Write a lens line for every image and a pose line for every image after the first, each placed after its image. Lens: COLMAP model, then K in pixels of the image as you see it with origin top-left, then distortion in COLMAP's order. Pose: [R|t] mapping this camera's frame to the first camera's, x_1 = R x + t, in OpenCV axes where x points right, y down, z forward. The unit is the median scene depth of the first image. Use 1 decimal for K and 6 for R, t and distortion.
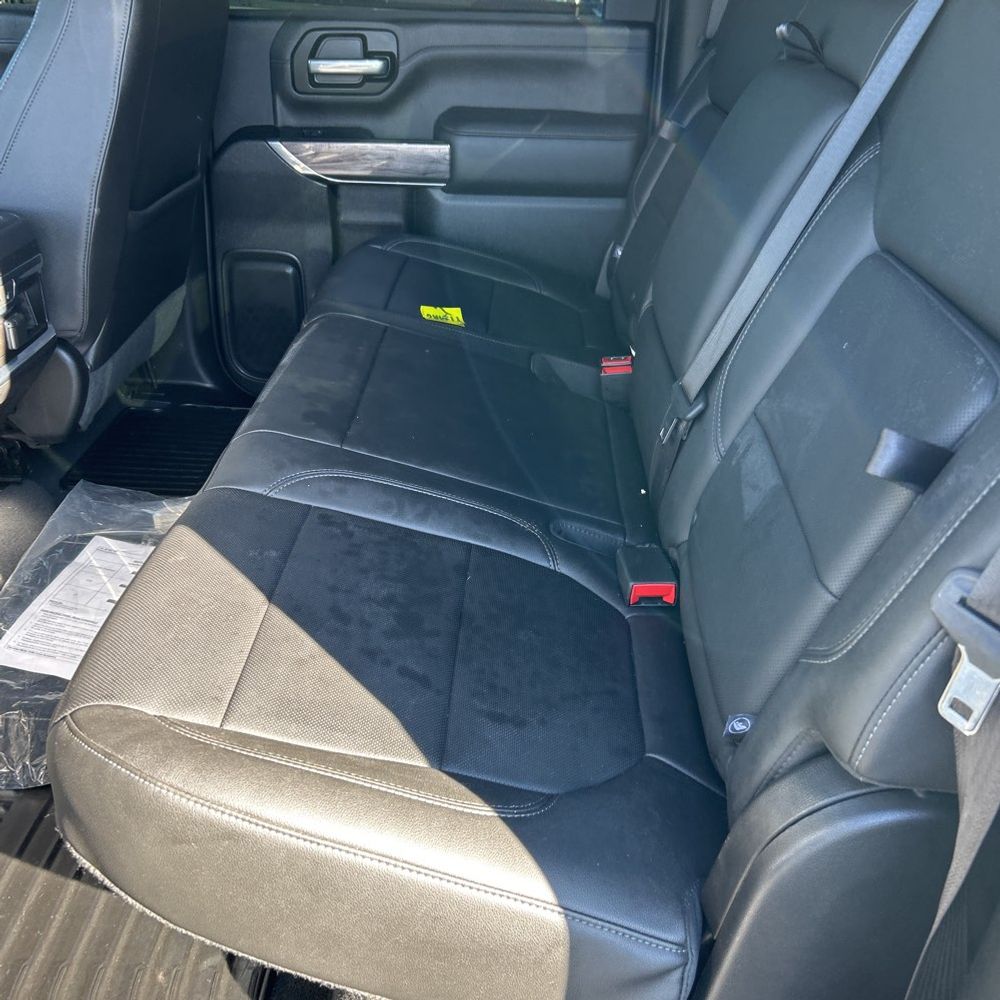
lens RADIAL K [[1009.3, 0, 502.1], [0, 1009.3, 500.1], [0, 0, 1]] dist [0.036613, 0.020493]
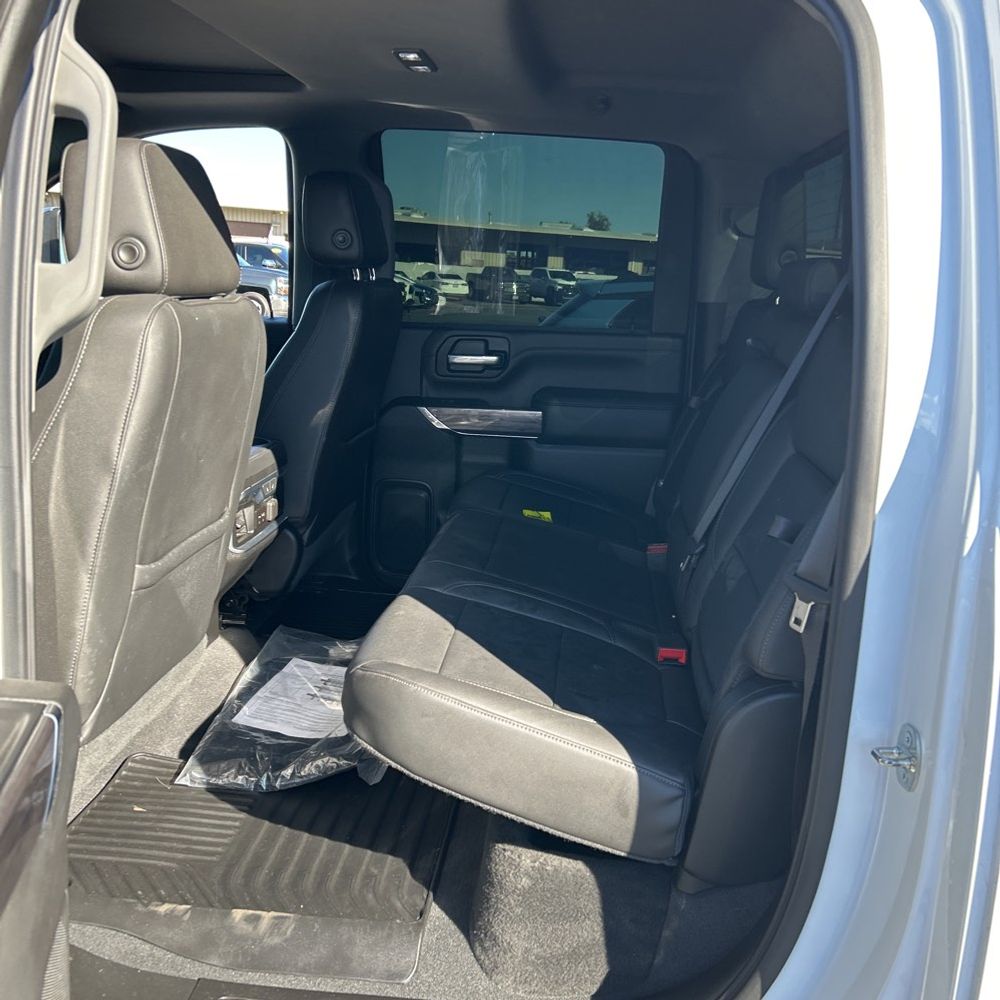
lens RADIAL K [[991.1, 0, 515.6], [0, 991.1, 503.0], [0, 0, 1]] dist [0.136746, -0.249465]
pose [[0.998515, 0.023019, -0.049376, -0.022595], [-0.035191, 0.964415, -0.262039, 0.186895], [0.041587, 0.263388, 0.963793, -0.412214]]
